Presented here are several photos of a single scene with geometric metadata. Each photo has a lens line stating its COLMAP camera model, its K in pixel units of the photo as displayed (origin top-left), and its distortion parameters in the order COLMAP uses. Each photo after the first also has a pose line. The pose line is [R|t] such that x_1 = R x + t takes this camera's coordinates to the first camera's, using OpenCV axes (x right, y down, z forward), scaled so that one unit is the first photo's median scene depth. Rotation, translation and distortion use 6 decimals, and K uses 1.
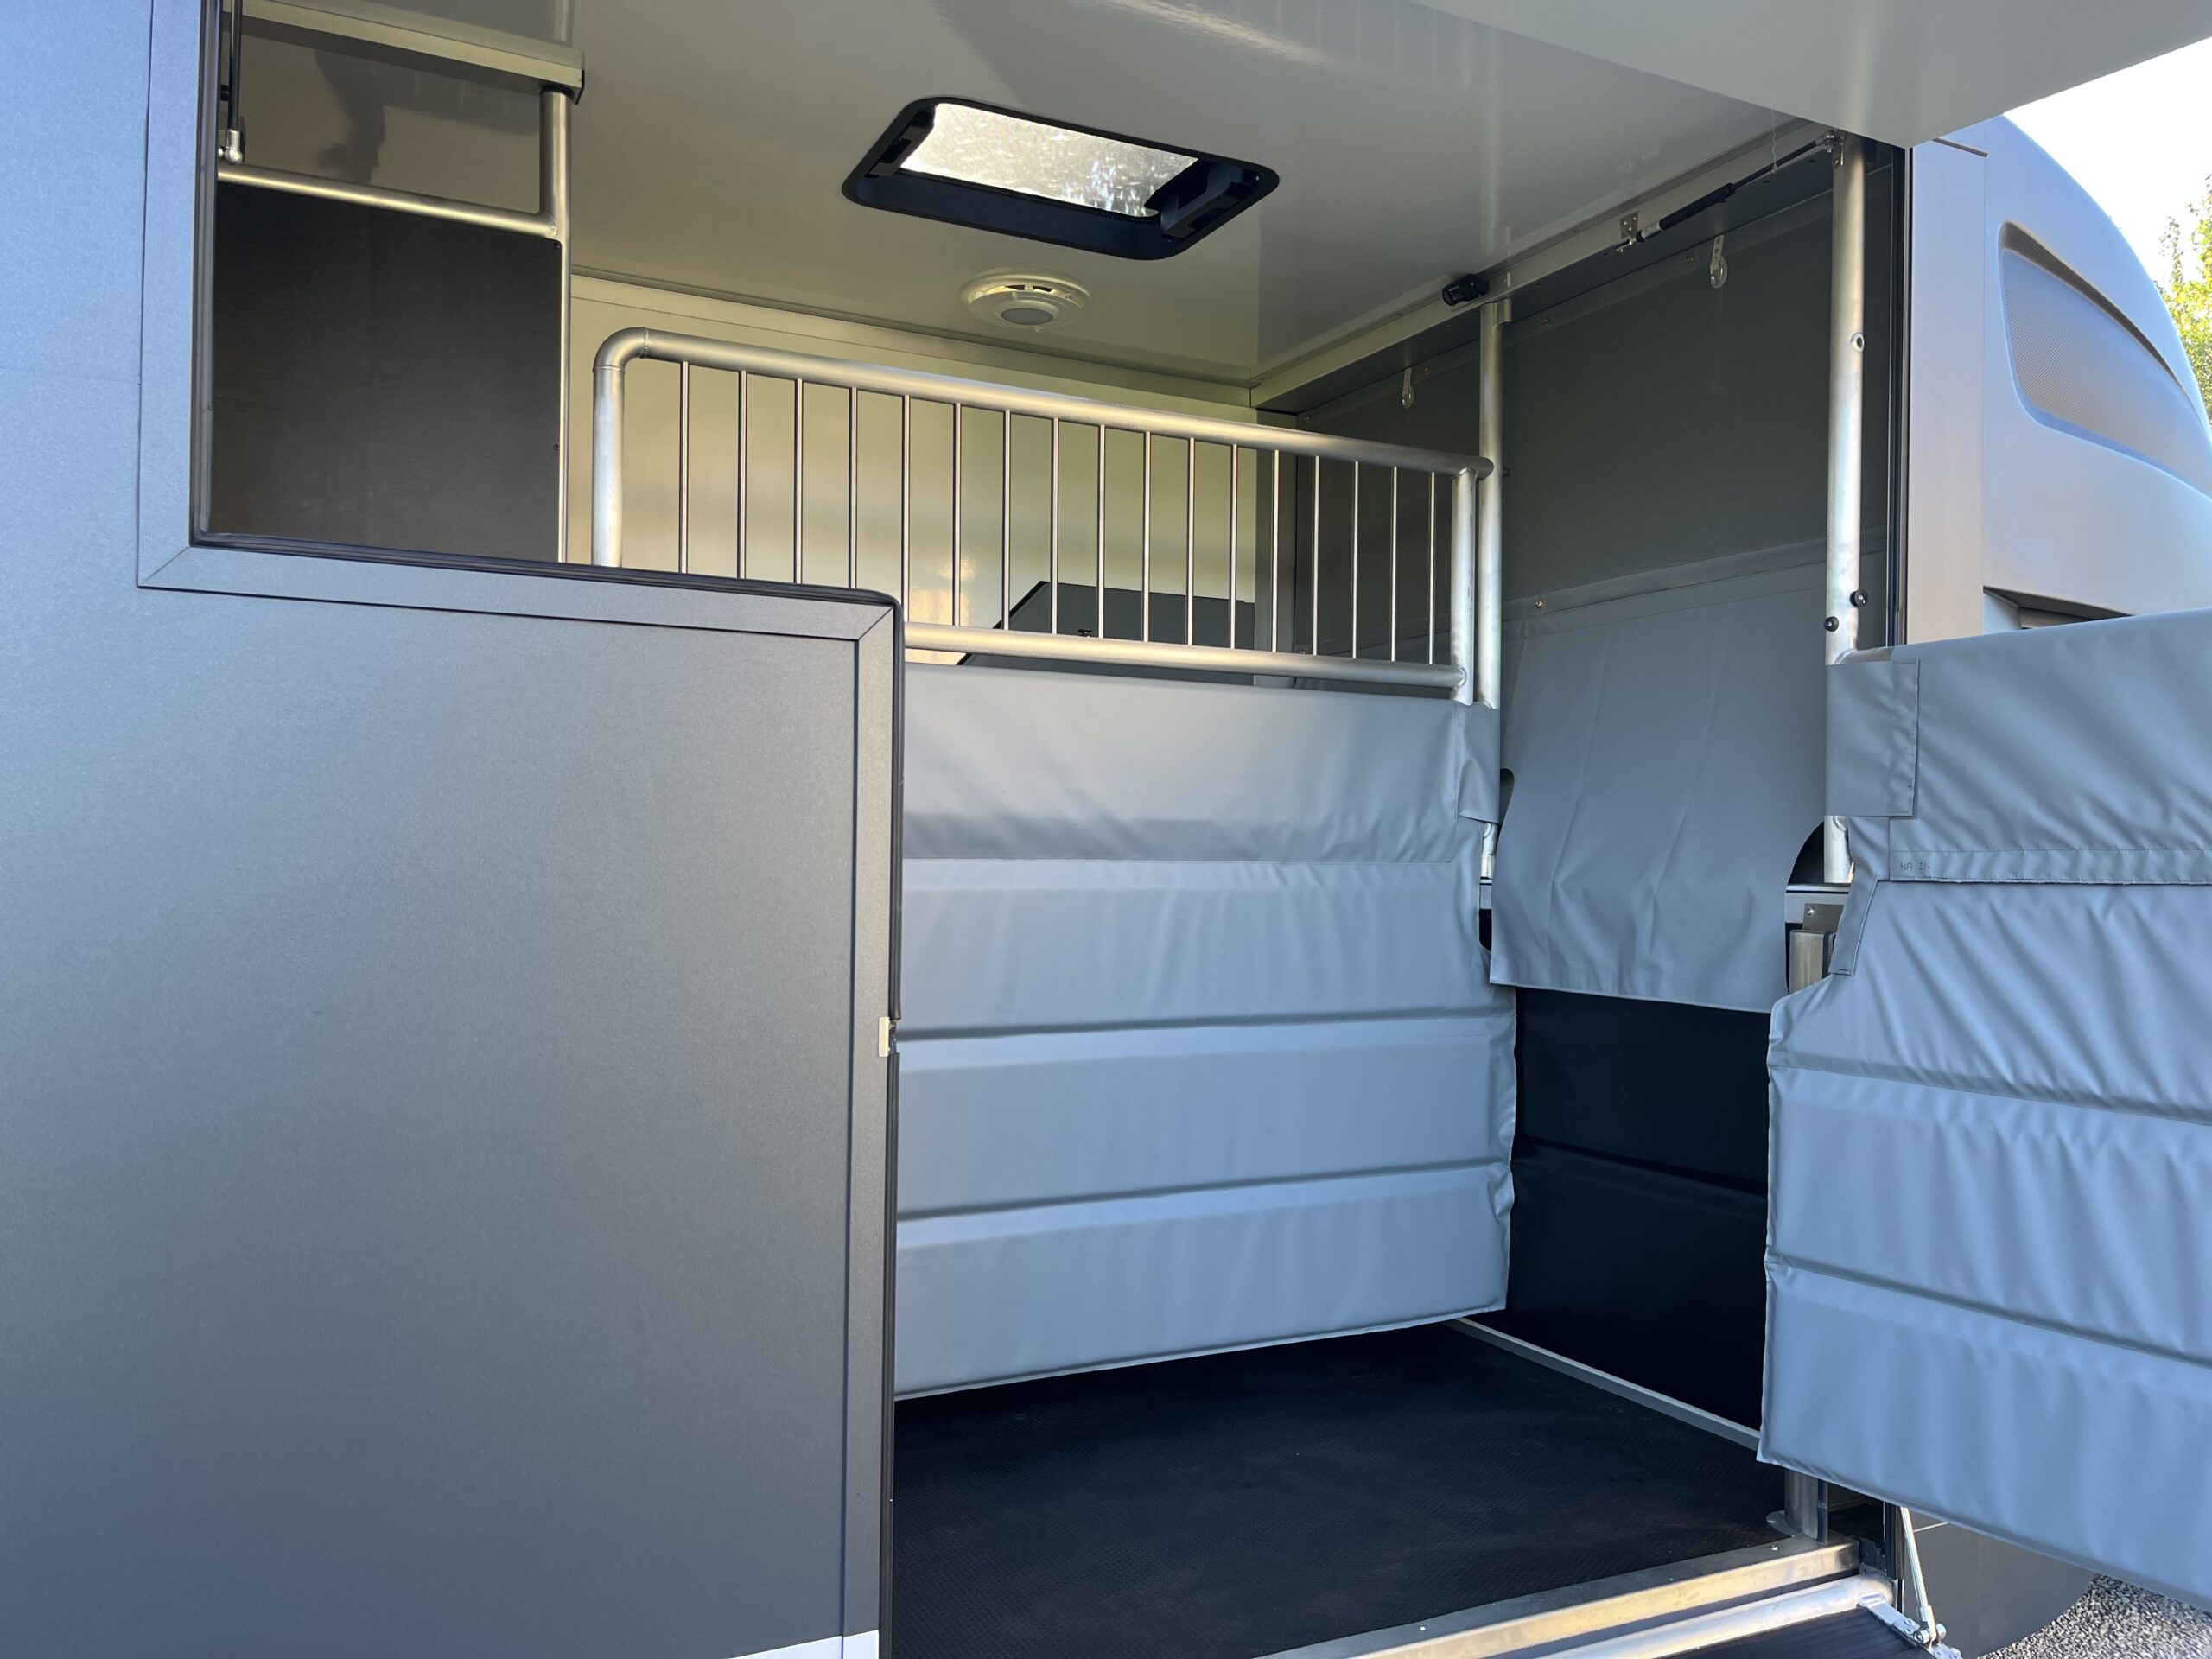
lens RADIAL K [[1670.9, 0, 1120.3], [0, 1670.9, 836.5], [0, 0, 1]] dist [0.054566, -0.071921]
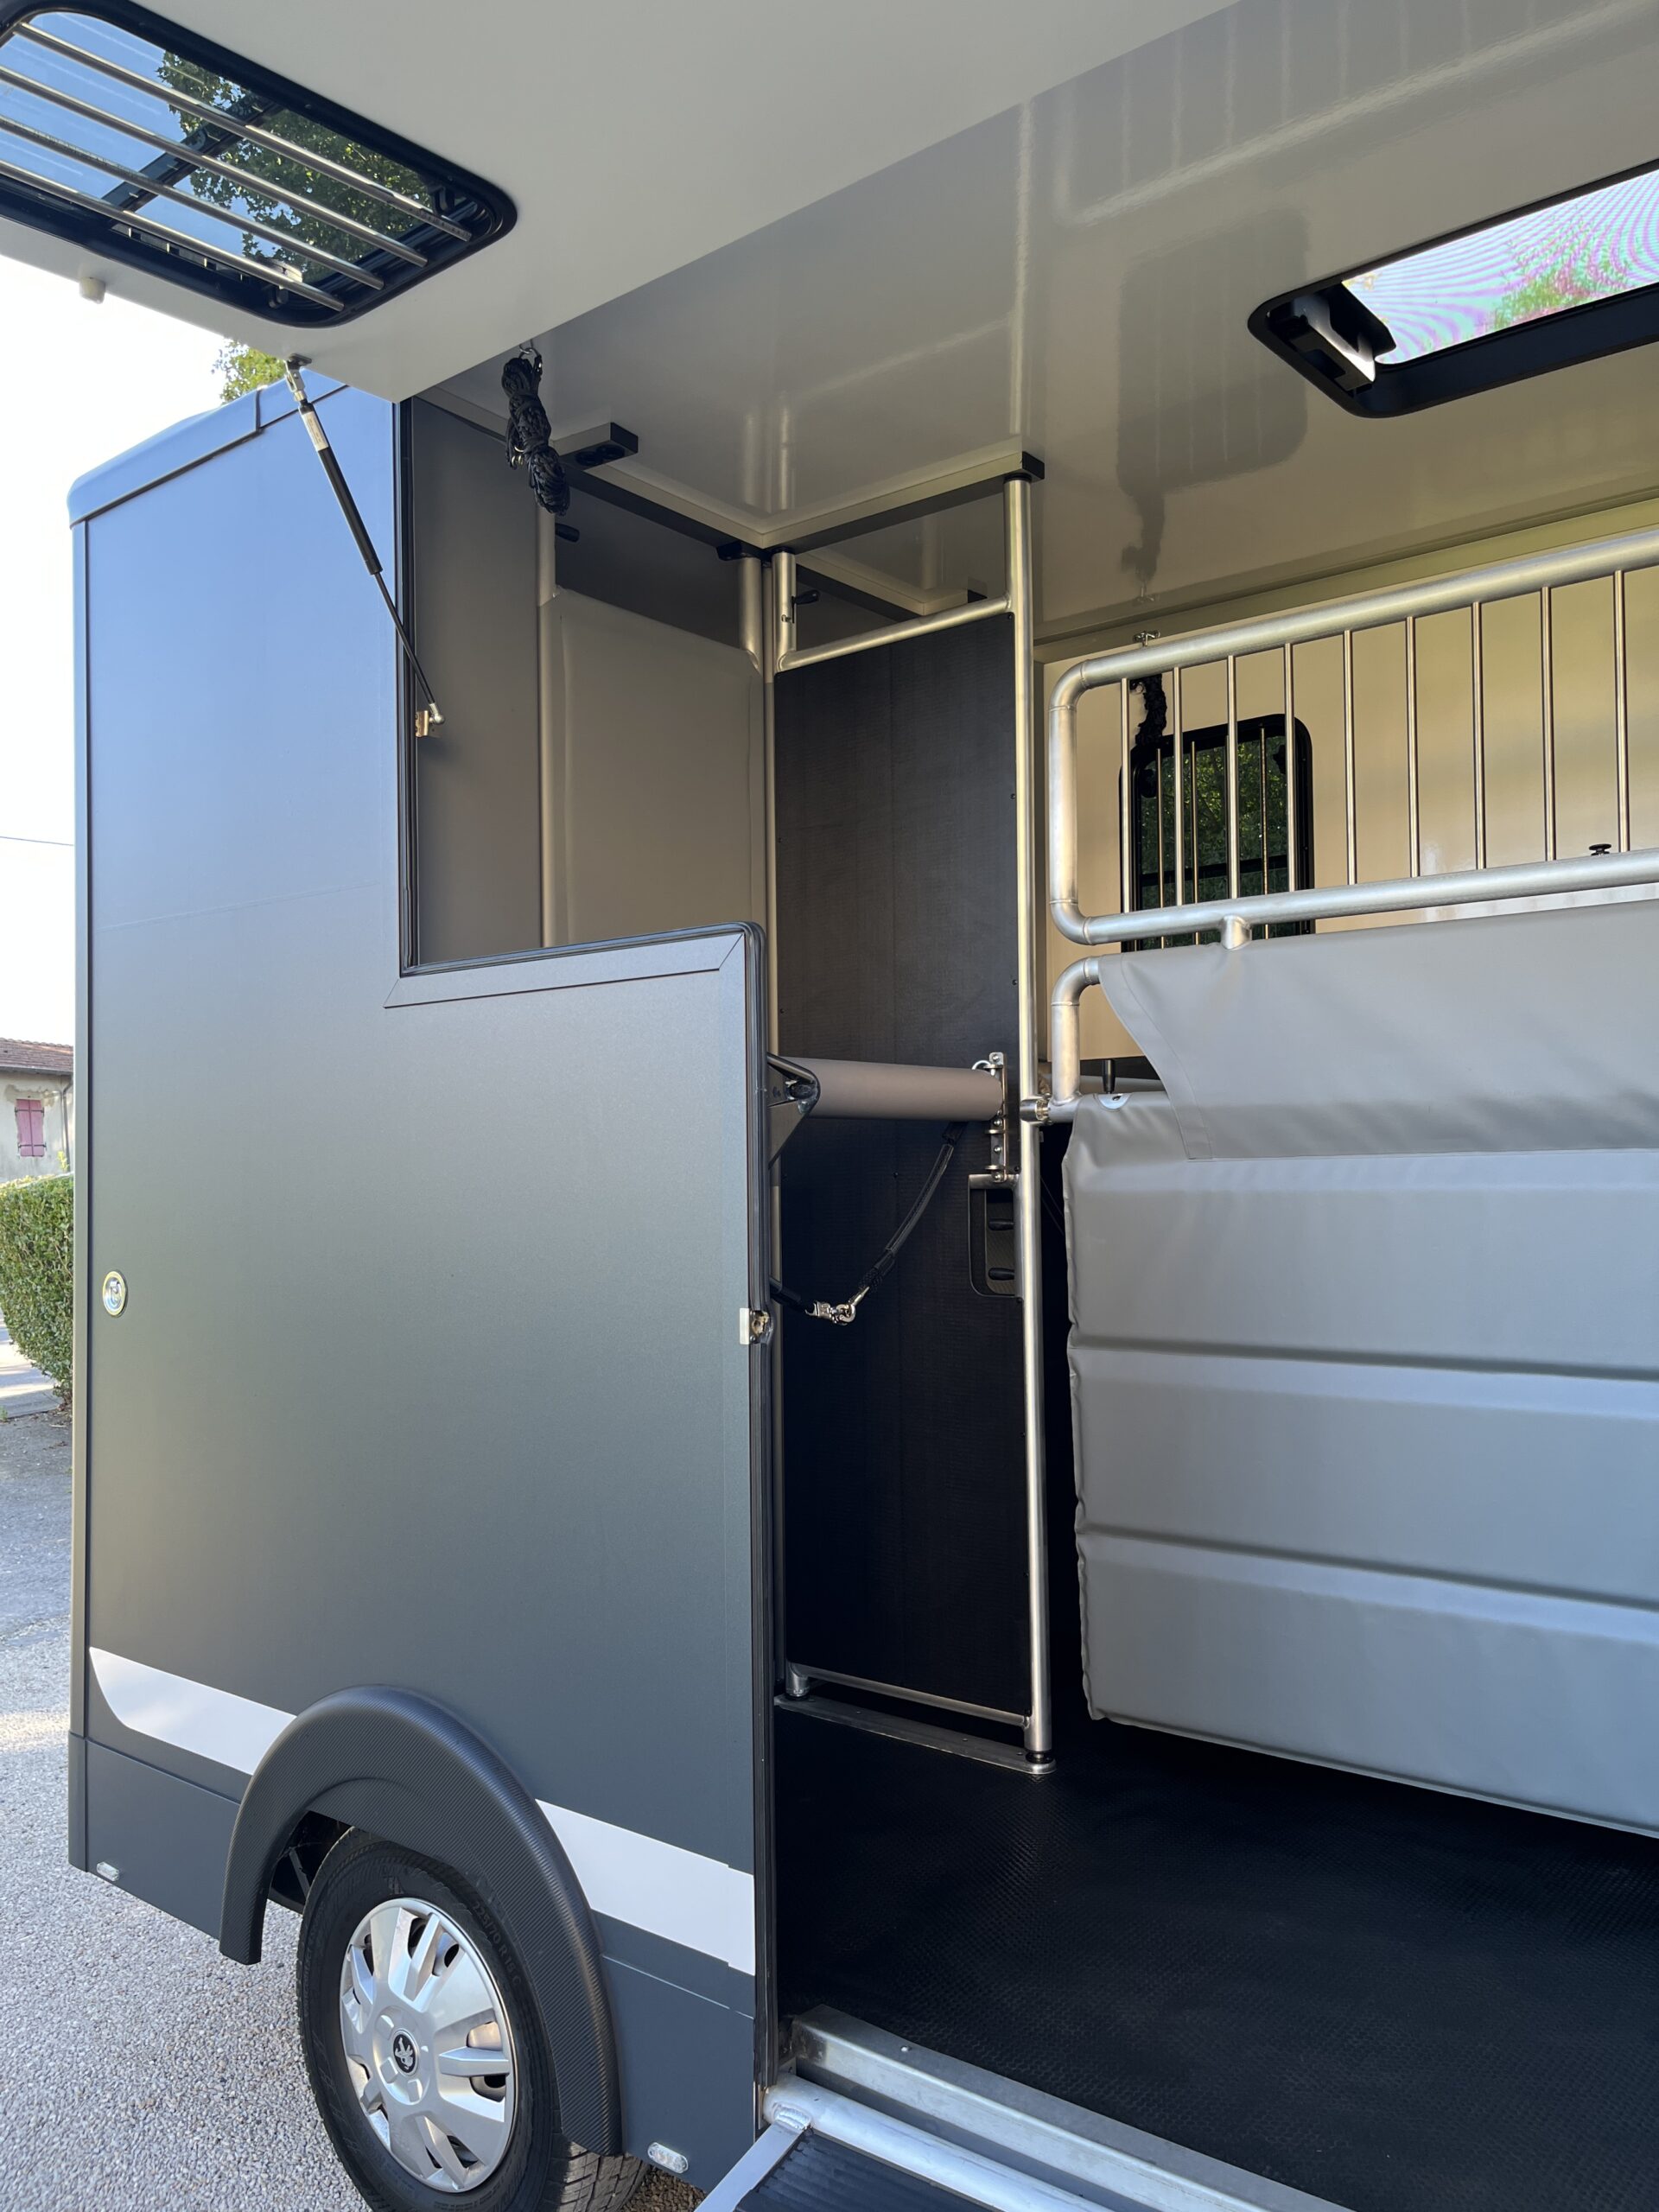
lens RADIAL K [[1670.9, 0, 825.6], [0, 1670.9, 1114.4], [0, 0, 1]] dist [0.054566, -0.071921]
pose [[0.401792, -0.045453, -0.914602, 0.553098], [0.032812, 0.998841, -0.035225, 0.013428], [0.915143, -0.015856, 0.402818, 0.384487]]
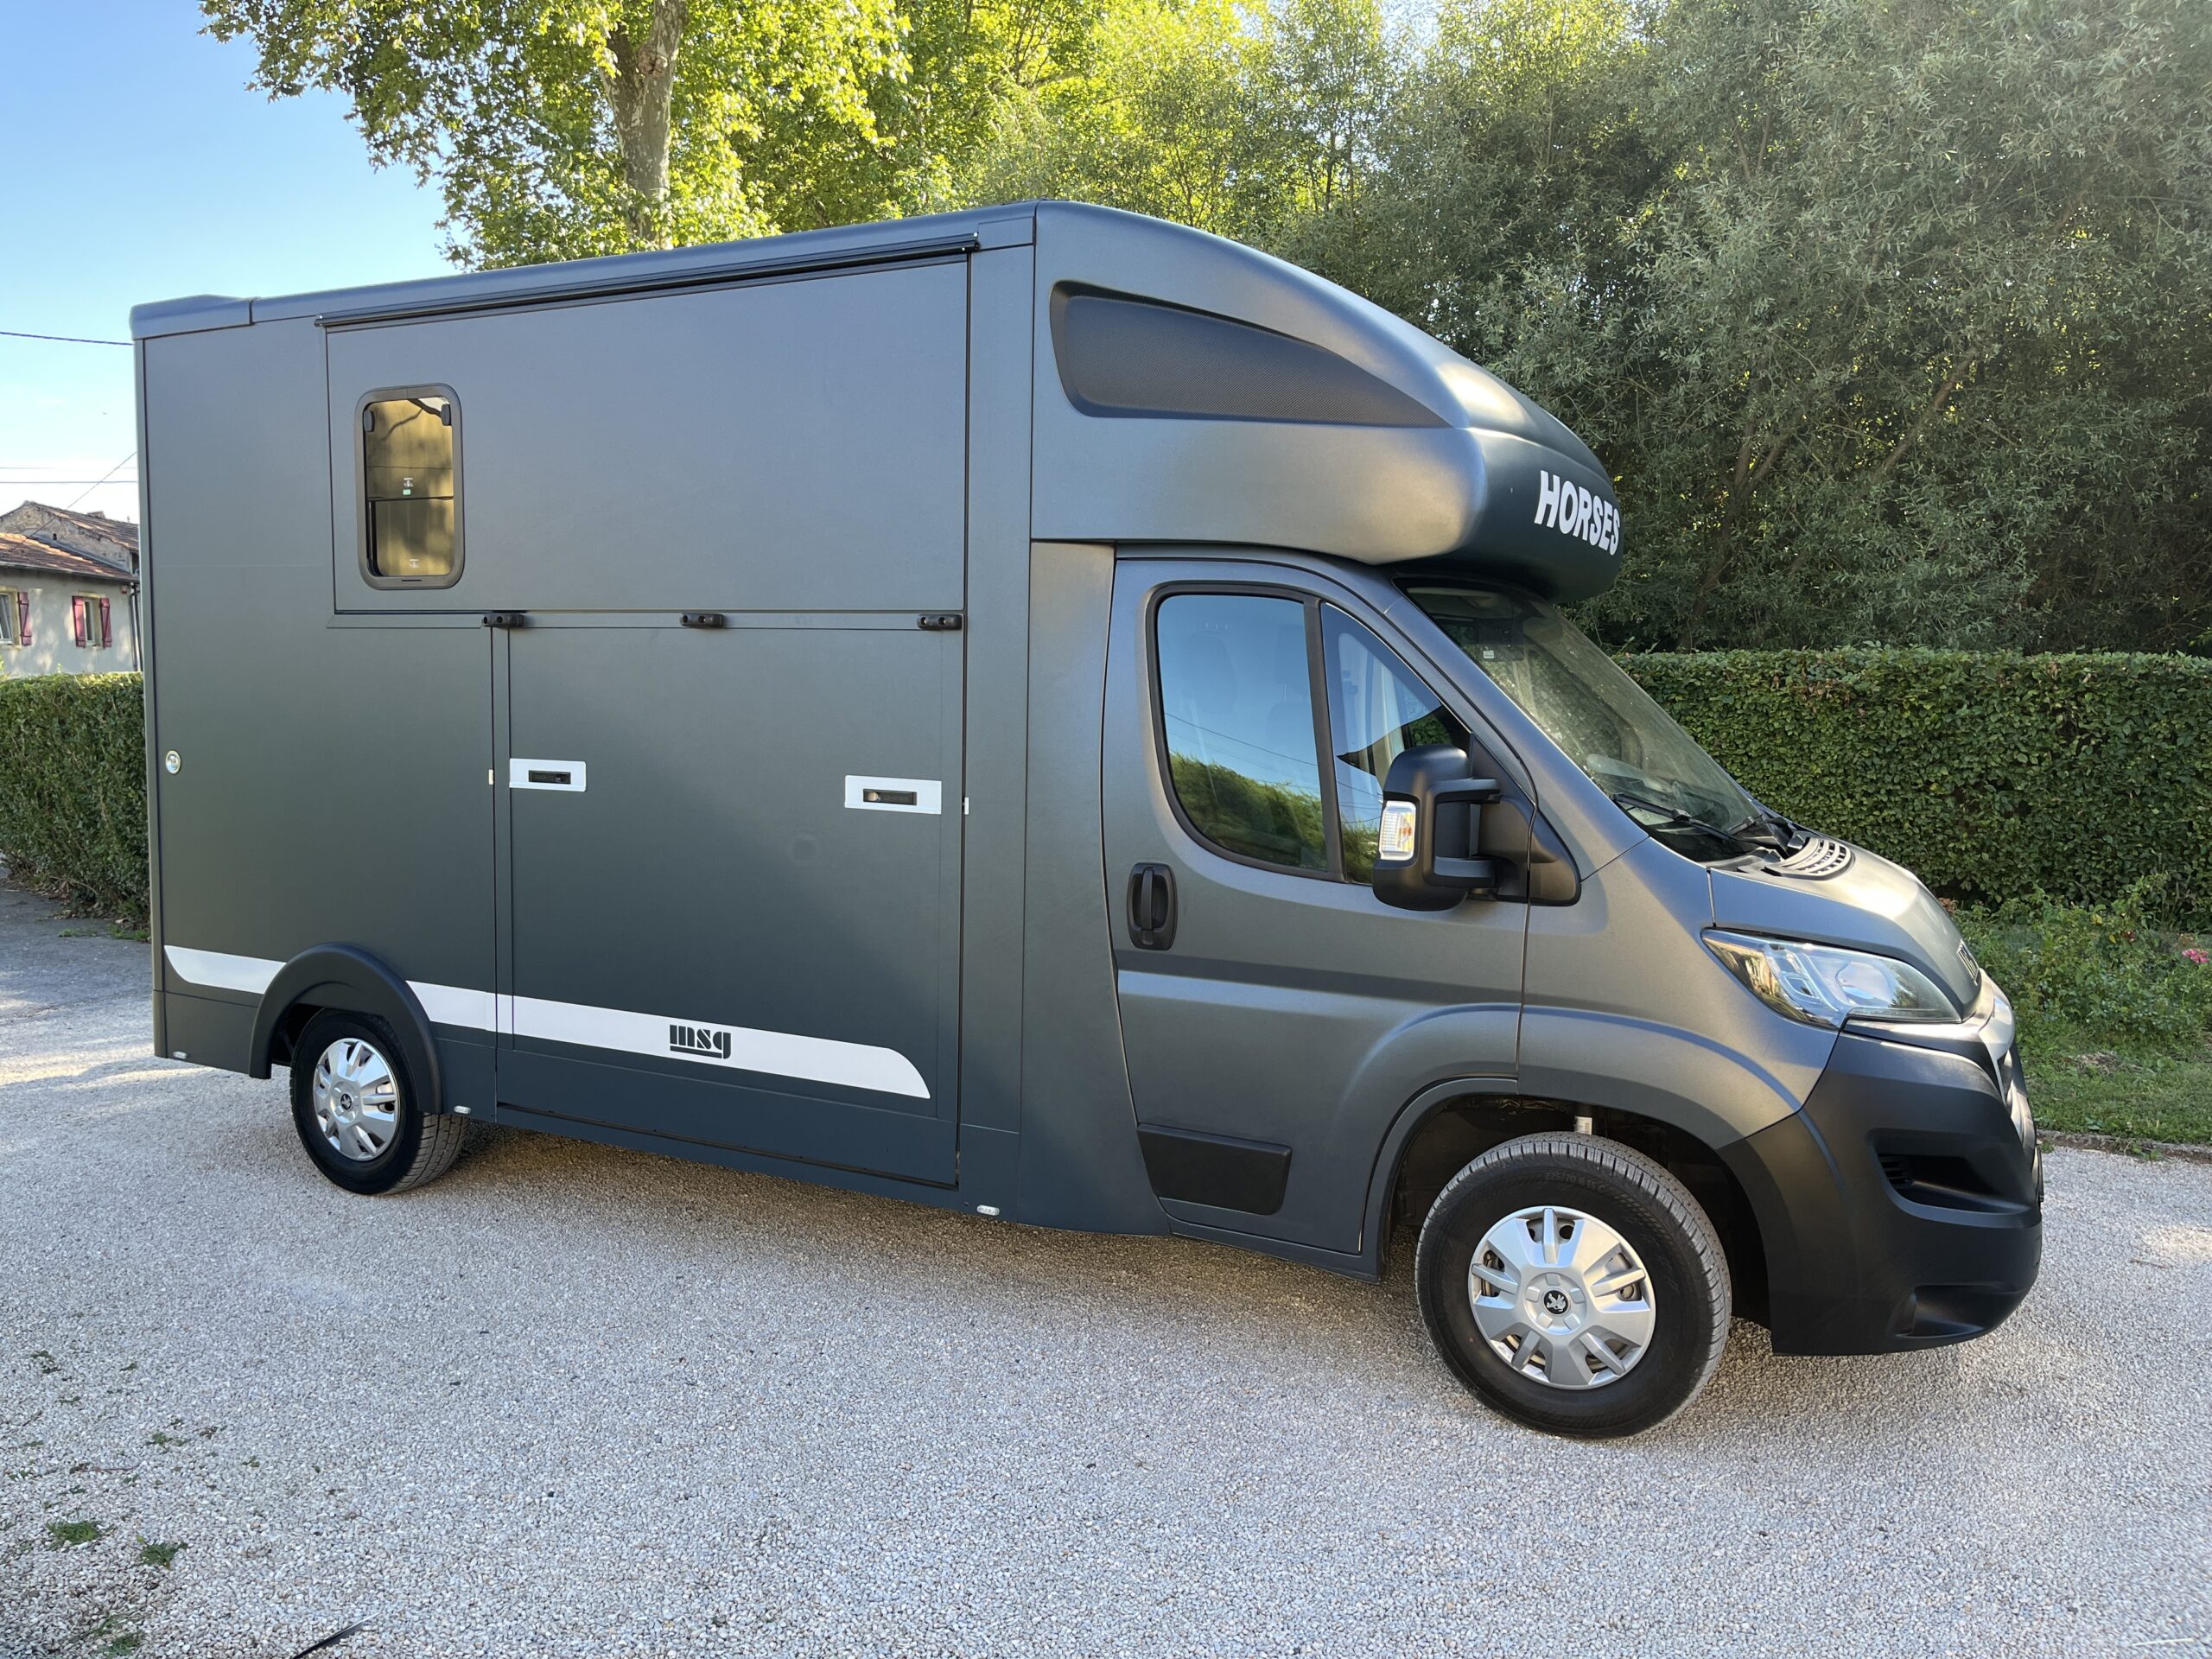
lens RADIAL K [[1670.9, 0, 1120.3], [0, 1670.9, 836.5], [0, 0, 1]] dist [0.054566, -0.071921]
pose [[0.577806, 0.071054, -0.813076, 1.644175], [0.001898, 0.996084, 0.088395, -0.013582], [0.816172, -0.052618, 0.575408, 0.170267]]
